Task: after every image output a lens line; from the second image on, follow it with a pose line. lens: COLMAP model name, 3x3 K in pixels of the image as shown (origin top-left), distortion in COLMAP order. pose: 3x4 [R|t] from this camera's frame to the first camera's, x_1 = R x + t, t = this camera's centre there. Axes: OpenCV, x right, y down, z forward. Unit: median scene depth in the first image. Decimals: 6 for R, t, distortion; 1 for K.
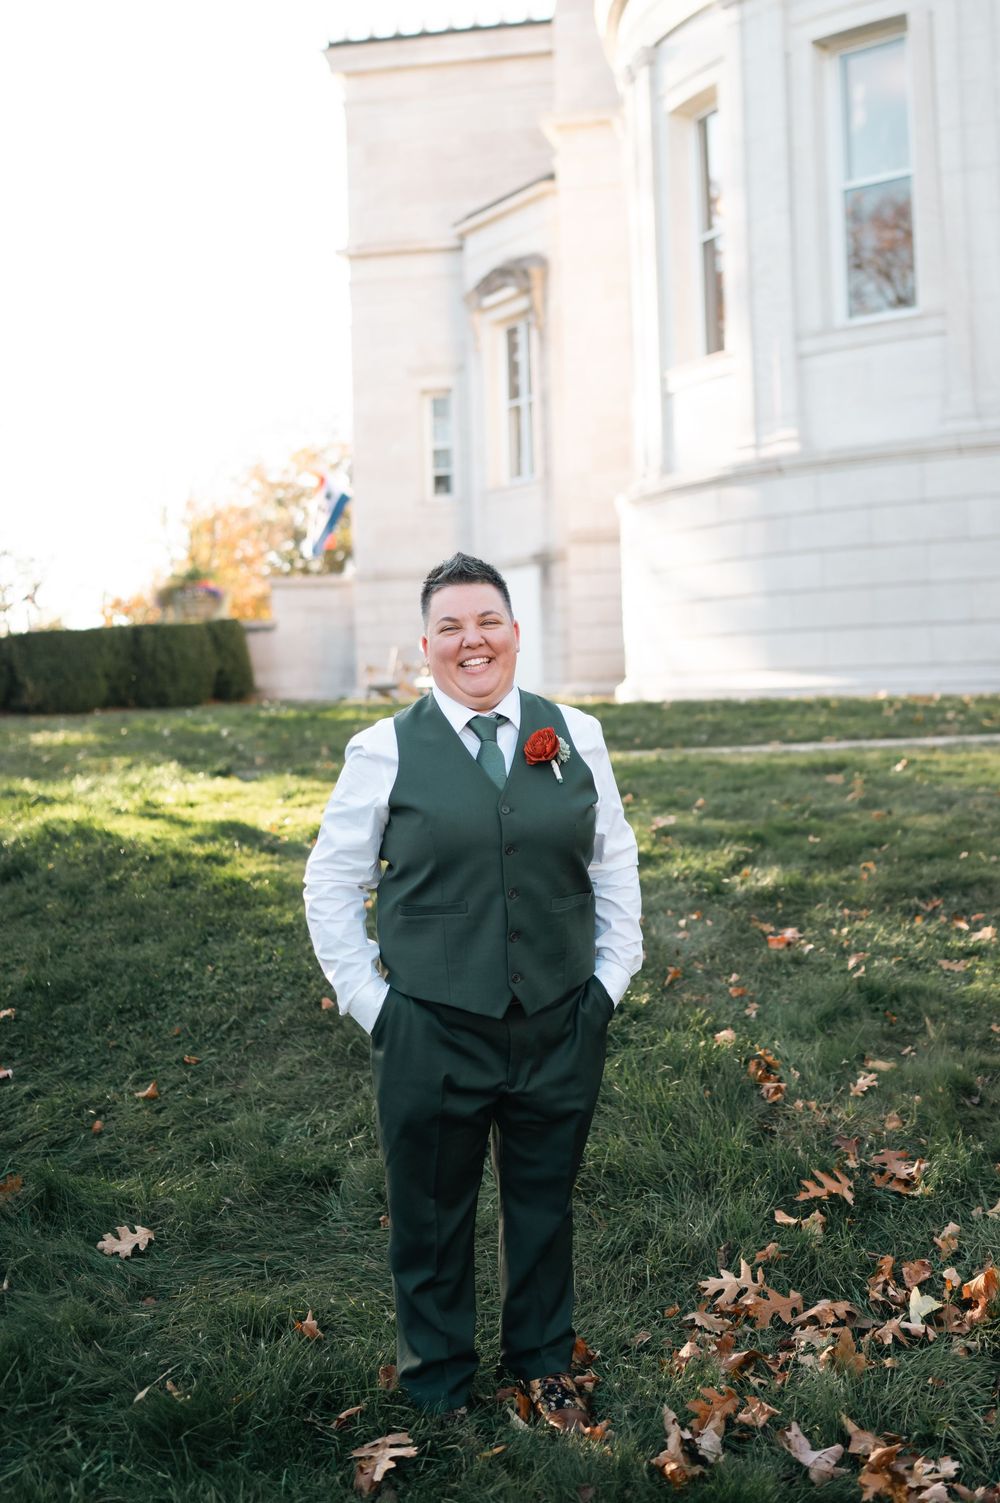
lens RADIAL K [[1672.9, 0, 589.5], [0, 1672.9, 617.6], [0, 0, 1]] dist [-0.007093, 0.021550]
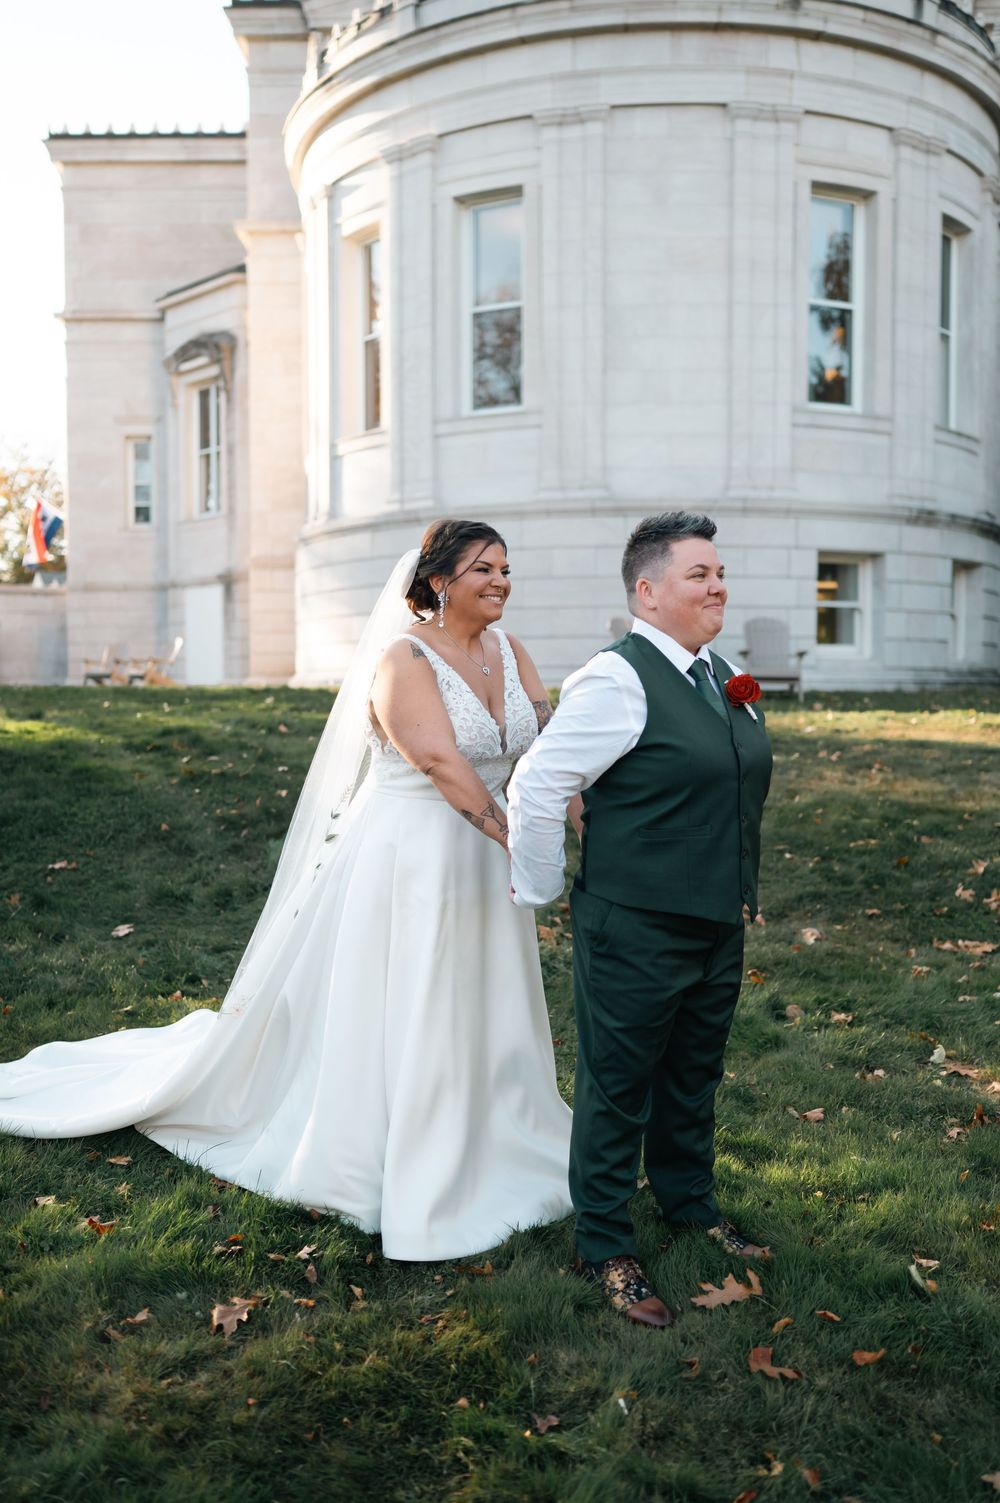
lens RADIAL K [[1420.2, 0, 493.6], [0, 1420.2, 753.9], [0, 0, 1]] dist [-0.005352, 0.016191]
pose [[0.984292, 0.021845, 0.175191, -0.025274], [-0.036192, 0.996208, 0.079117, 0.007429], [-0.172799, -0.084215, 0.981350, -0.165364]]
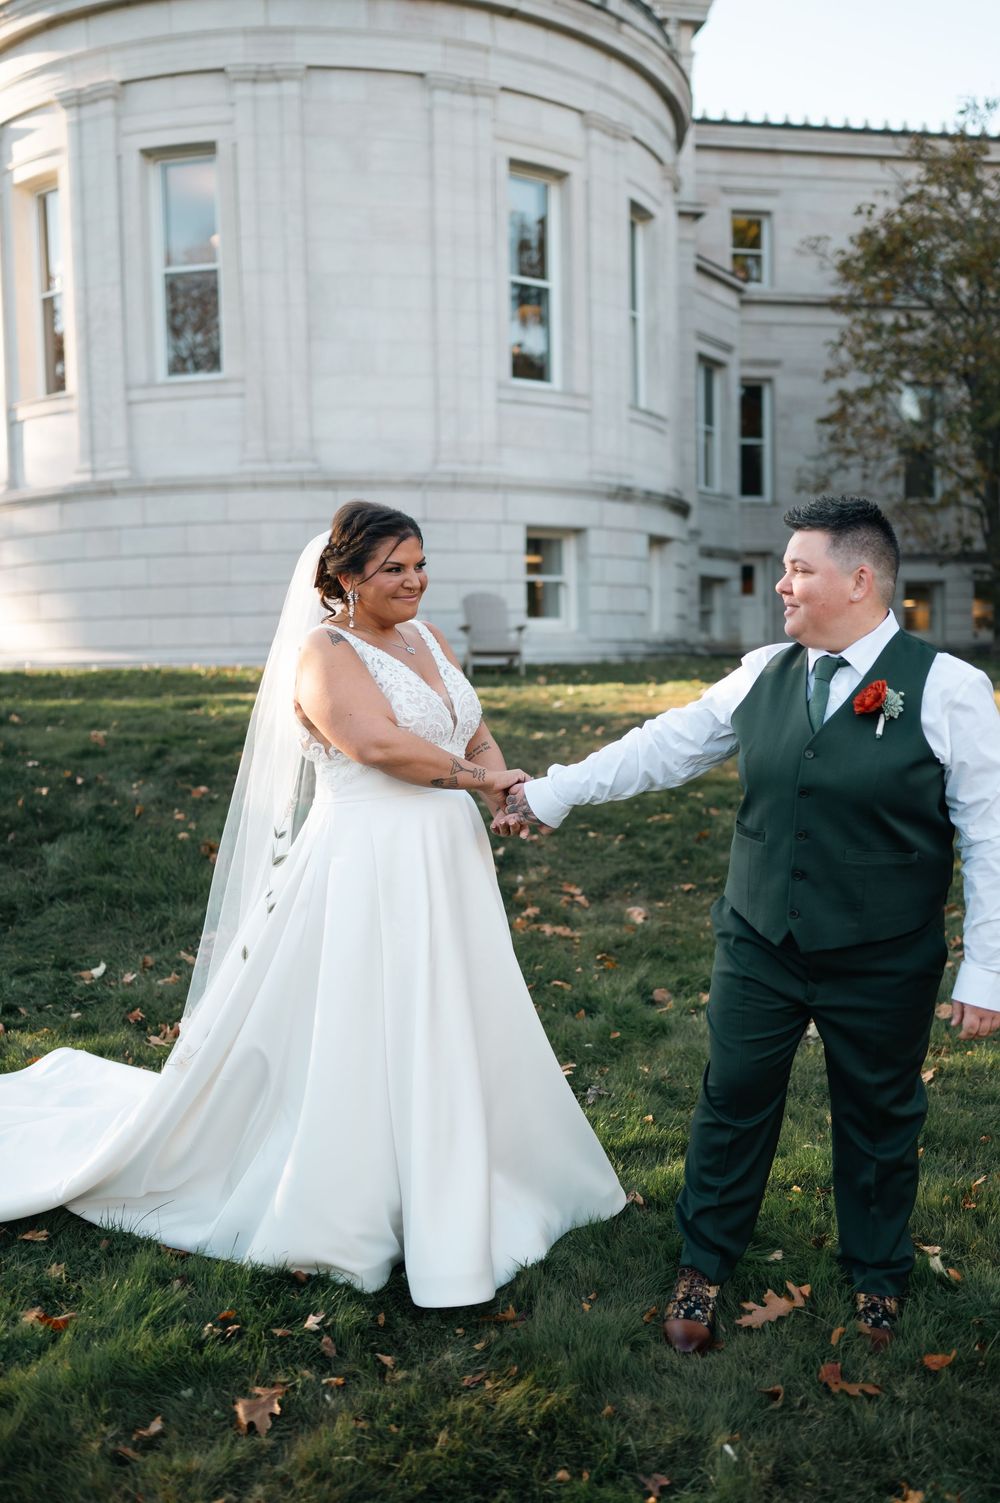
lens RADIAL K [[1421.7, 0, 506.9], [0, 1421.7, 747.5], [0, 0, 1]] dist [-0.004682, 0.020510]
pose [[0.912684, -0.012611, 0.408470, -0.061836], [-0.024673, 0.996000, 0.085880, 0.006473], [-0.407919, -0.088460, 0.908723, -0.138104]]
